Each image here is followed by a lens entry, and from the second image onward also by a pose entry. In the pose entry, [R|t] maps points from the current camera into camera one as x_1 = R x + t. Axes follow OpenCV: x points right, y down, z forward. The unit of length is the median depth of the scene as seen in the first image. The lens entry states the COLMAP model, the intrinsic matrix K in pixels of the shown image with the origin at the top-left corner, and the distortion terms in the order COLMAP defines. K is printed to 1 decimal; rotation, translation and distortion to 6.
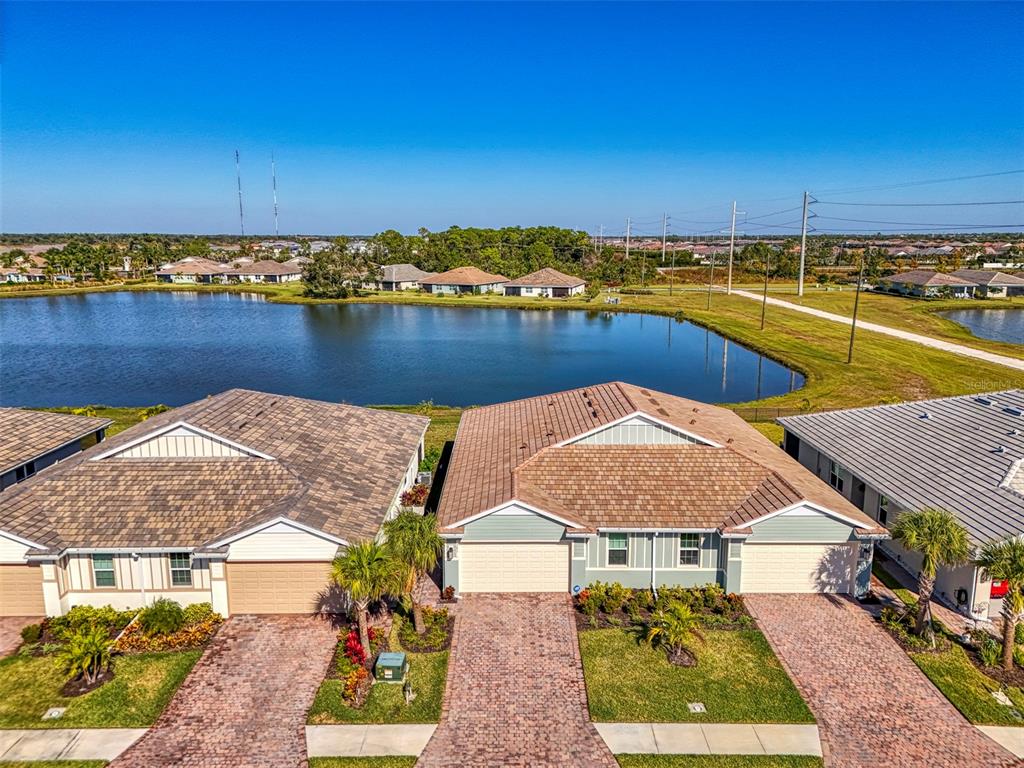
lens RADIAL K [[777.1, 0, 512.0], [0, 777.1, 384.0], [0, 0, 1]] dist [0.009661, -0.003751]
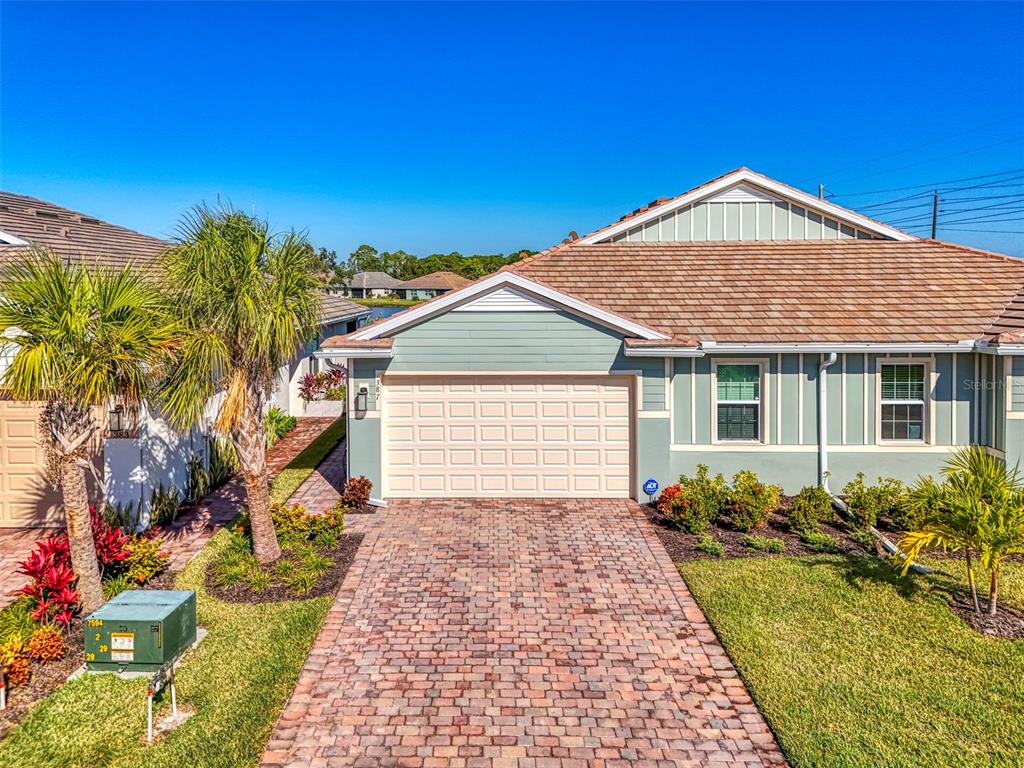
lens RADIAL K [[754.1, 0, 469.0], [0, 754.1, 351.0], [0, 0, 1]] dist [0.022592, -0.005288]
pose [[0.999414, -0.004529, -0.033917, -0.003909], [-0.000289, 0.990050, -0.140718, 0.249497], [0.034217, 0.140645, 0.989469, 0.571950]]
